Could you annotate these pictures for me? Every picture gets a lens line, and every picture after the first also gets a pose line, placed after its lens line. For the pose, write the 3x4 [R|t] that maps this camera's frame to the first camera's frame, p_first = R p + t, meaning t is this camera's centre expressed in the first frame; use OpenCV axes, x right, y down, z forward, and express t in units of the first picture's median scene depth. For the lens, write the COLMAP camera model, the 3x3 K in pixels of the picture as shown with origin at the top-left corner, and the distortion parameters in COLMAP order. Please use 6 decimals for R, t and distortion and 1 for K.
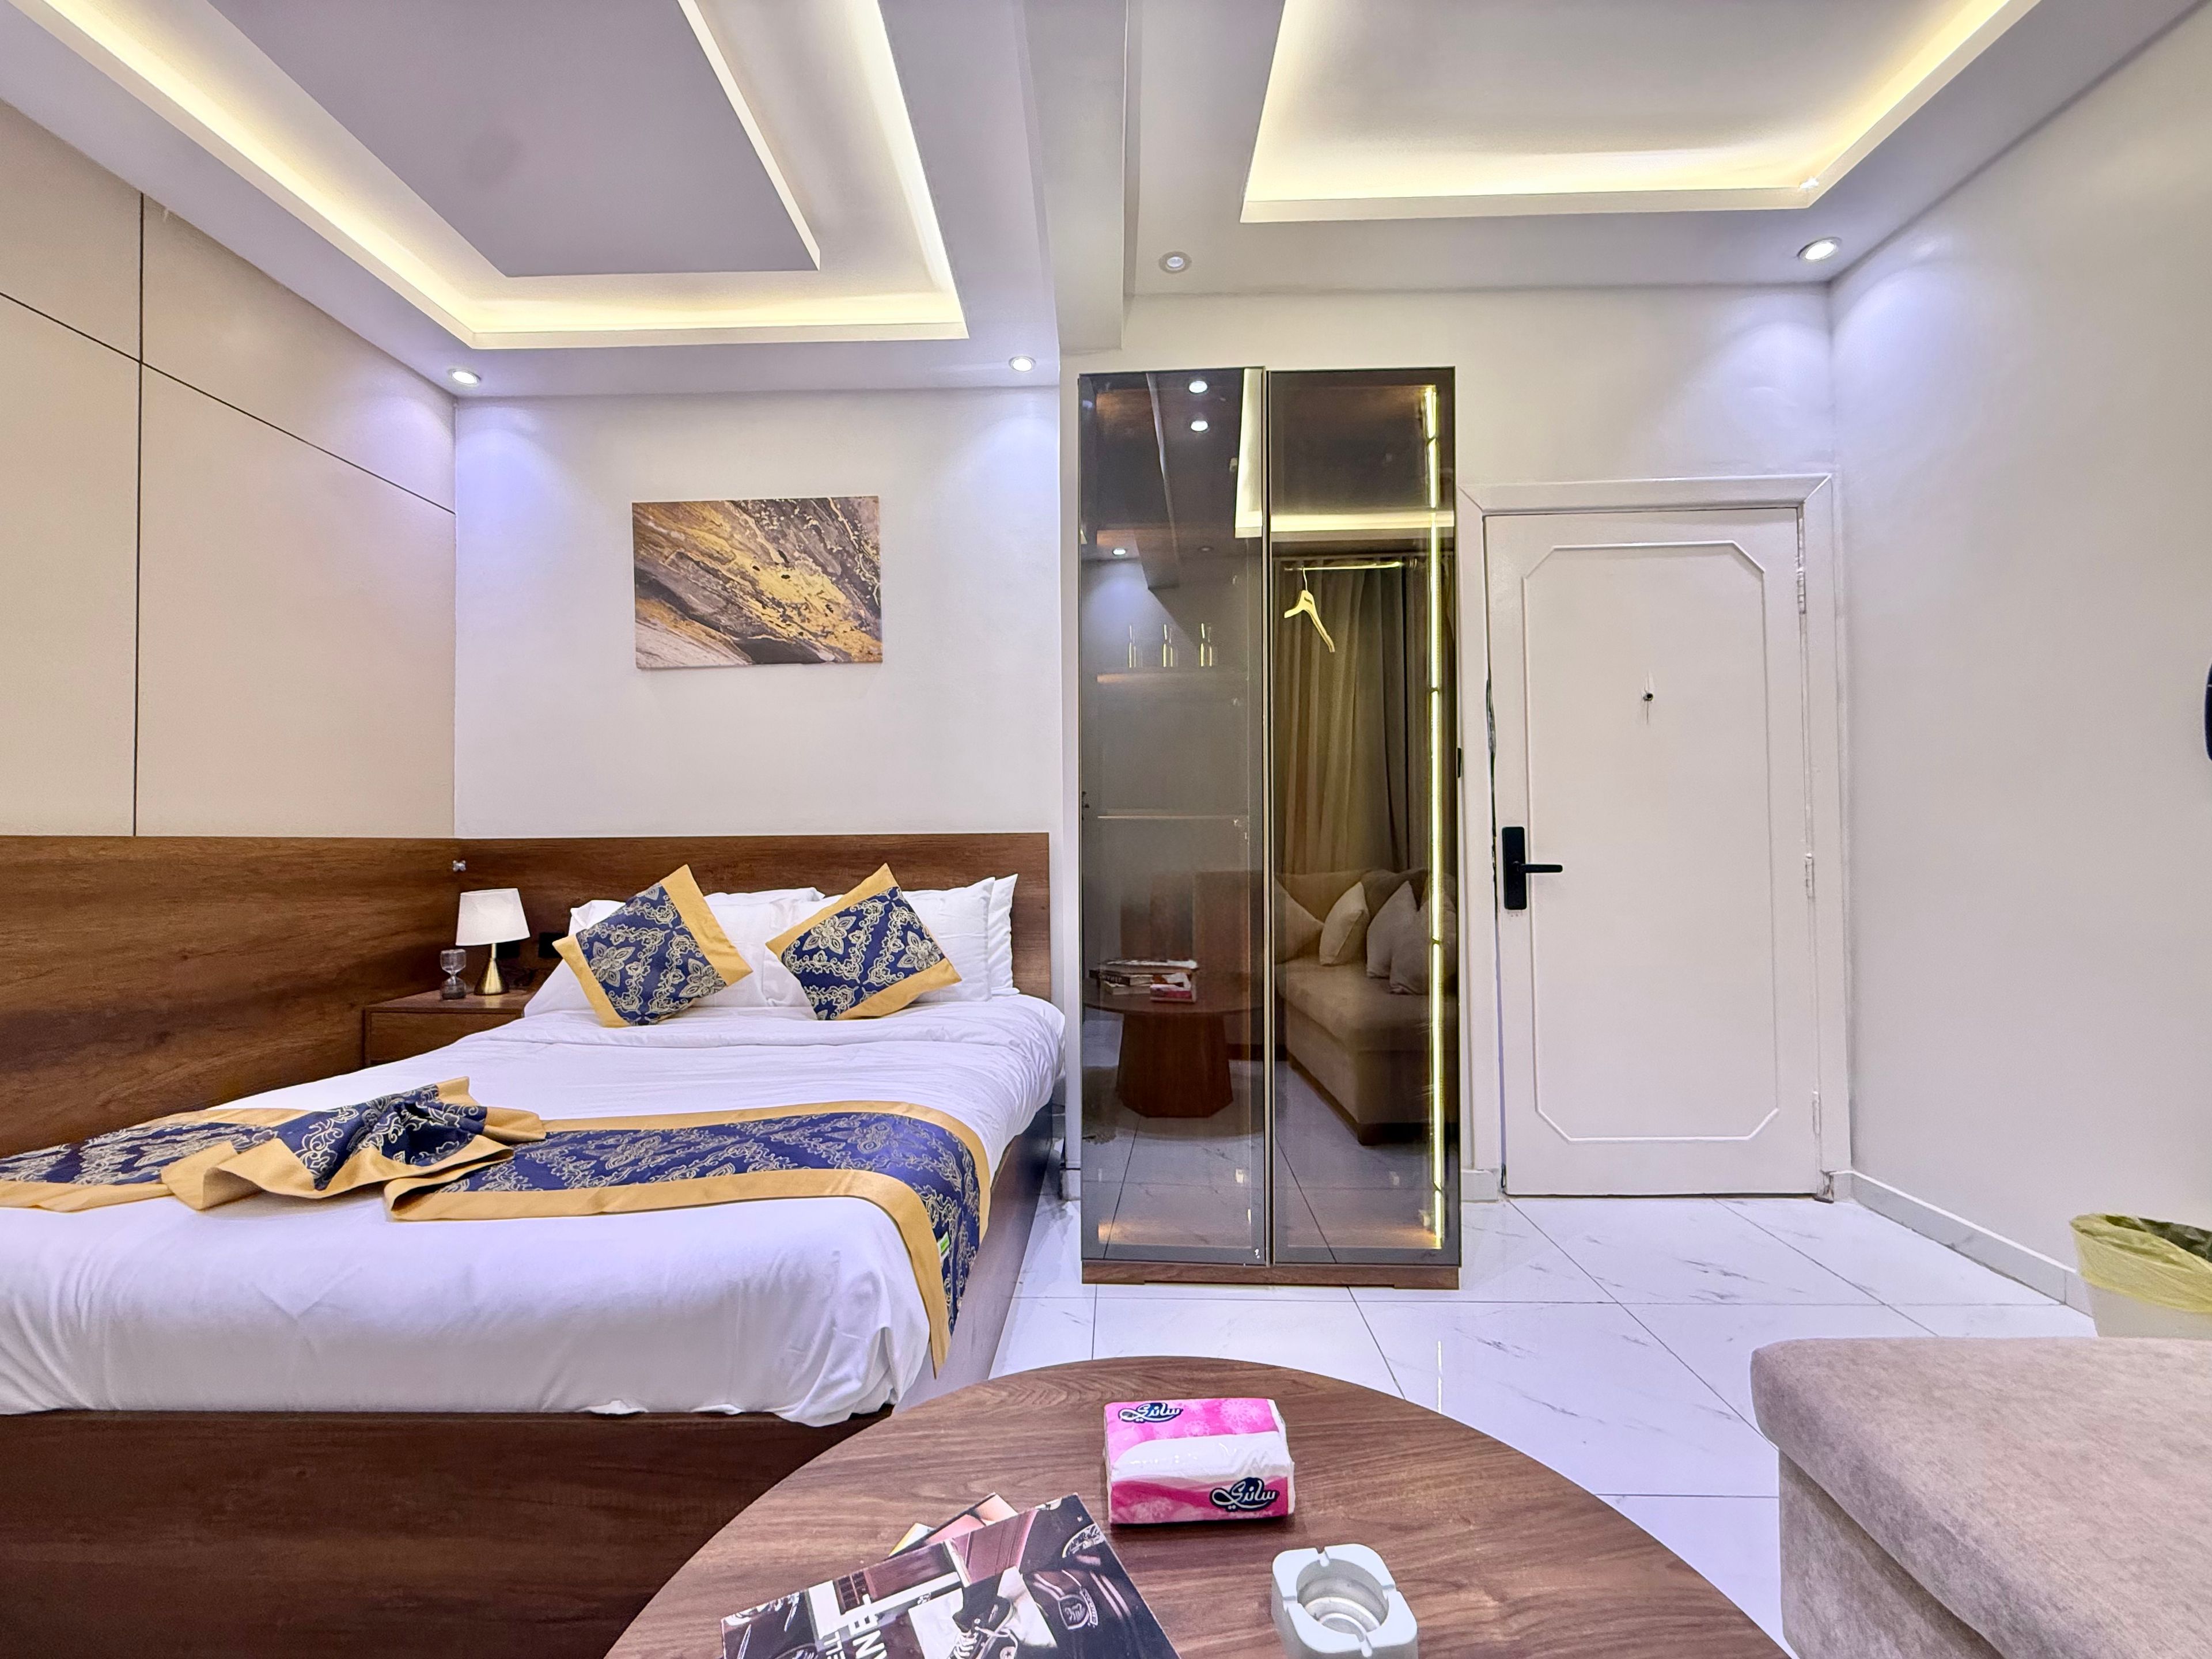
lens RADIAL K [[854.7, 0, 1106.0], [0, 854.7, 829.5], [0, 0, 1]] dist [-0.024168, -0.000004]
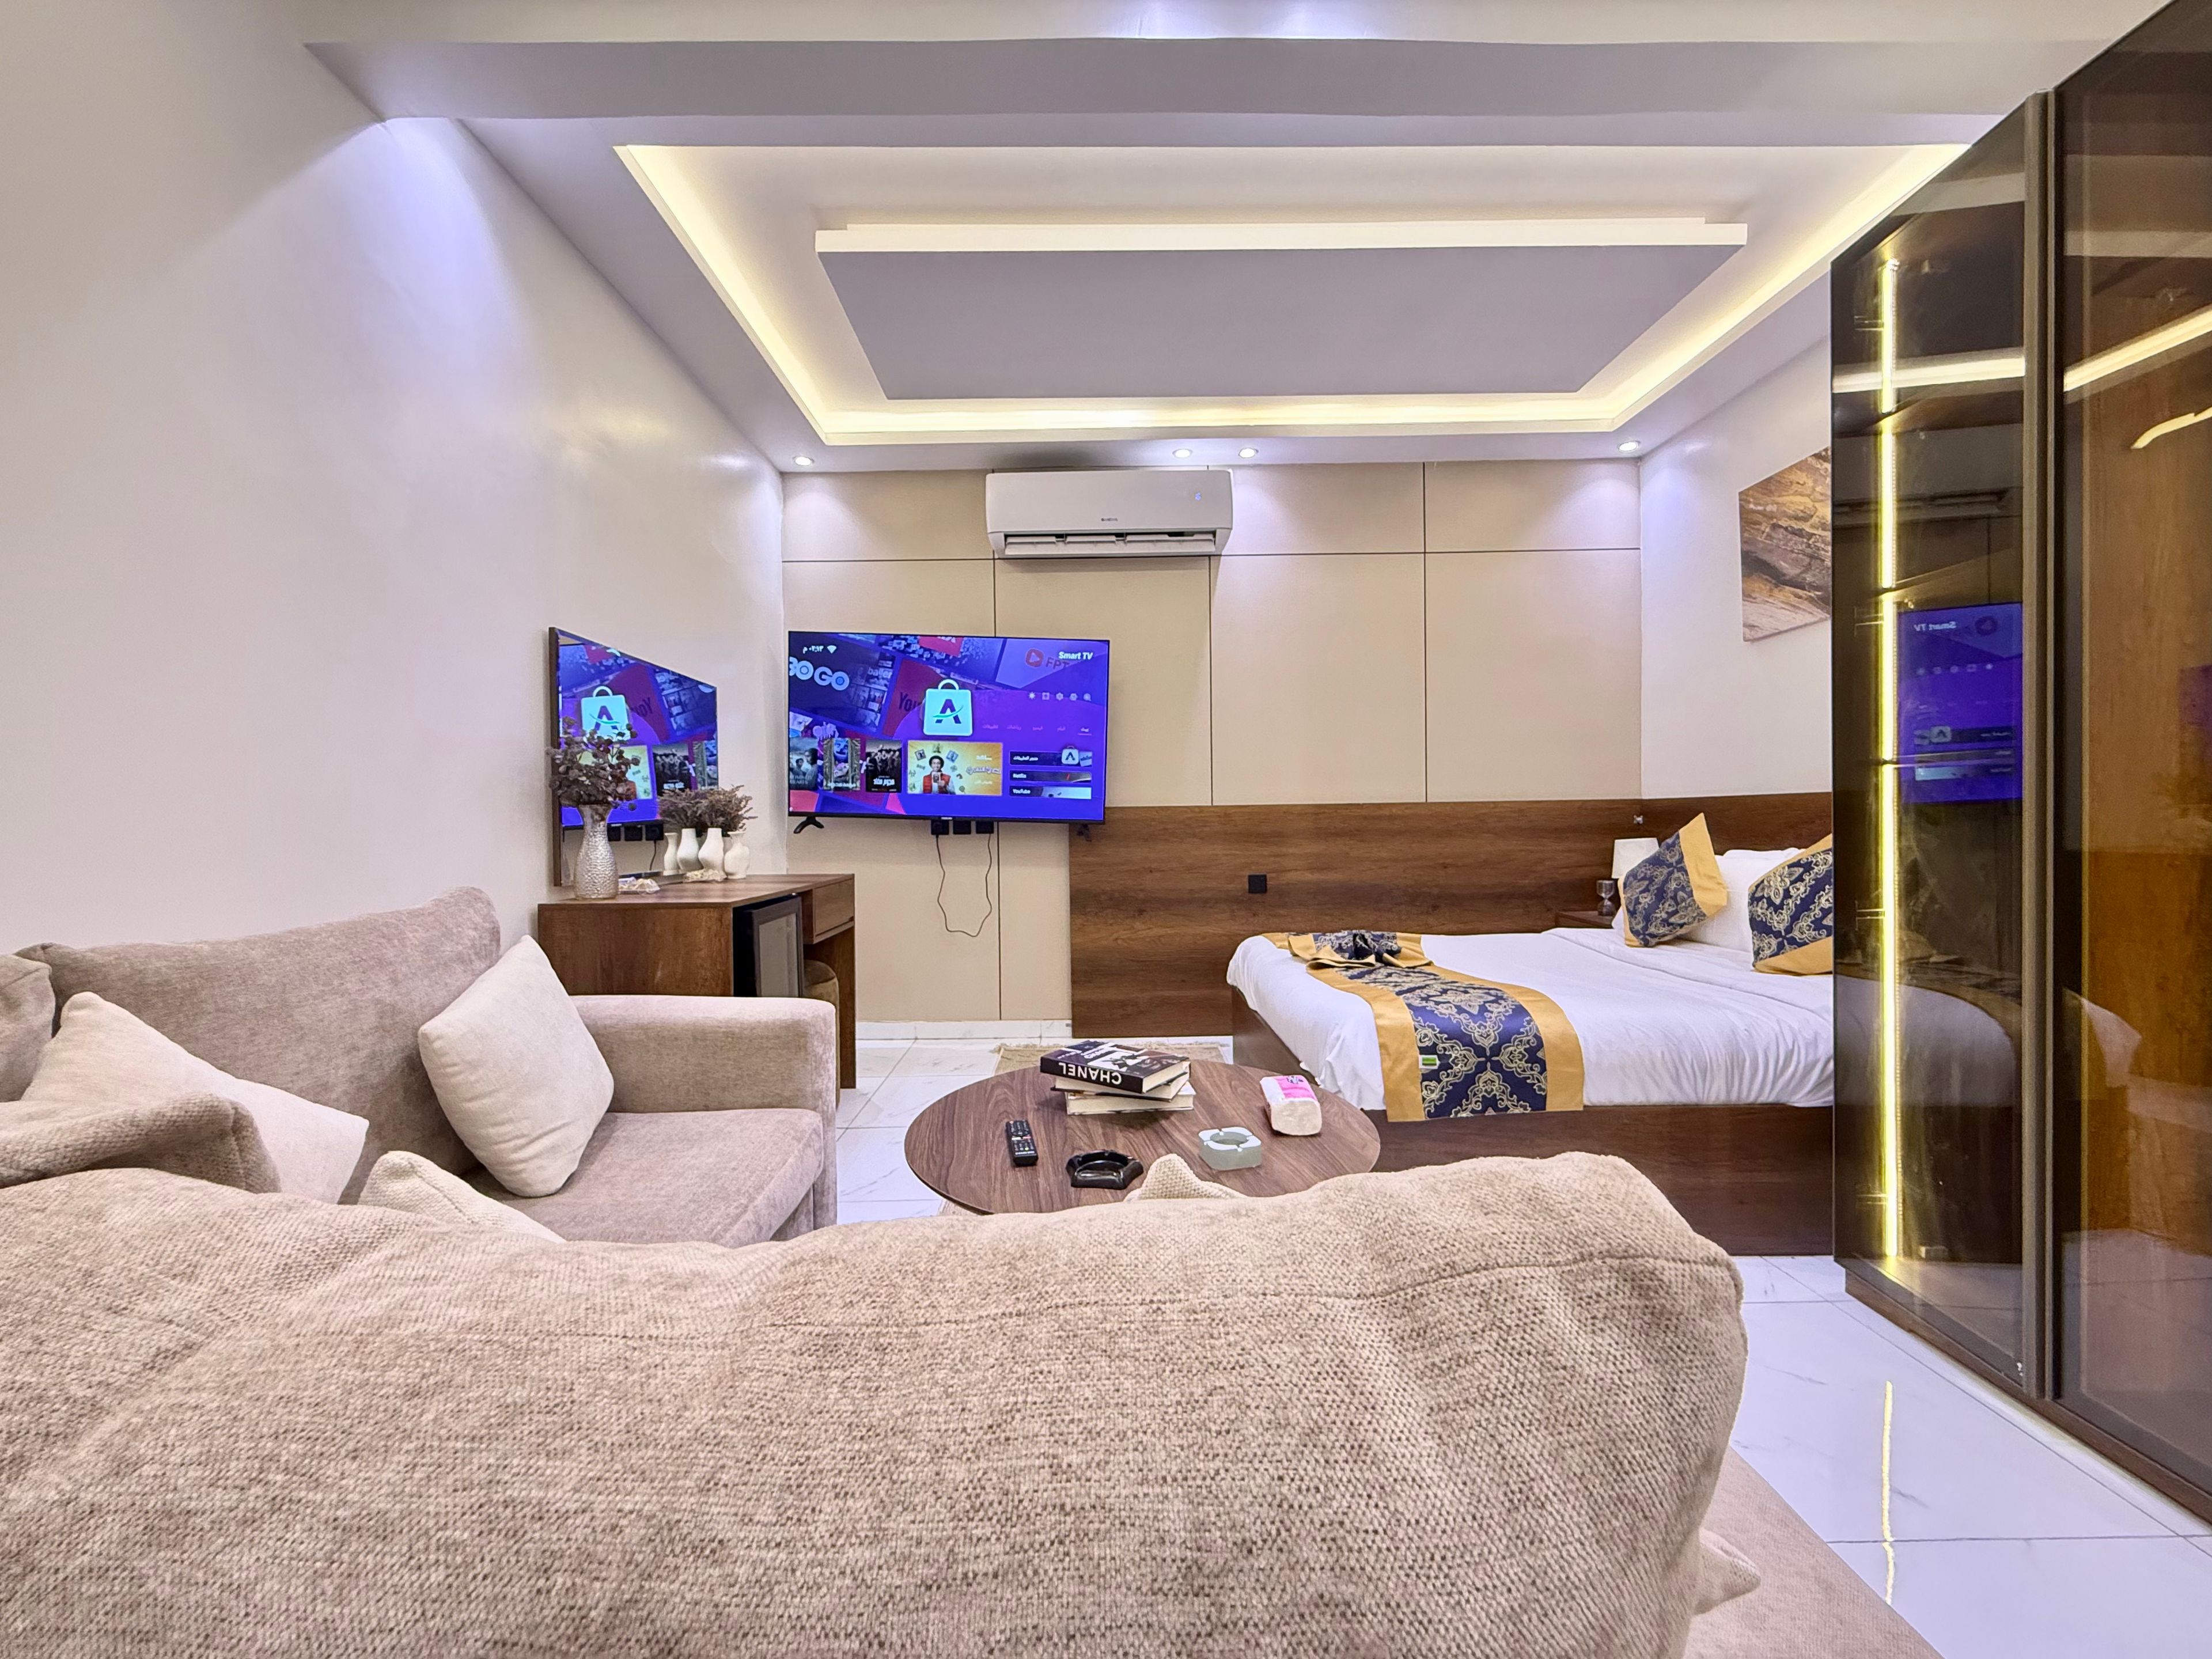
lens RADIAL K [[854.7, 0, 1106.0], [0, 854.7, 829.5], [0, 0, 1]] dist [-0.024168, -0.000004]
pose [[0.033948, 0.014199, -0.999323, 0.676536], [0.030210, 0.999428, 0.015227, 0.016520], [0.998967, -0.030707, 0.033500, 0.159314]]
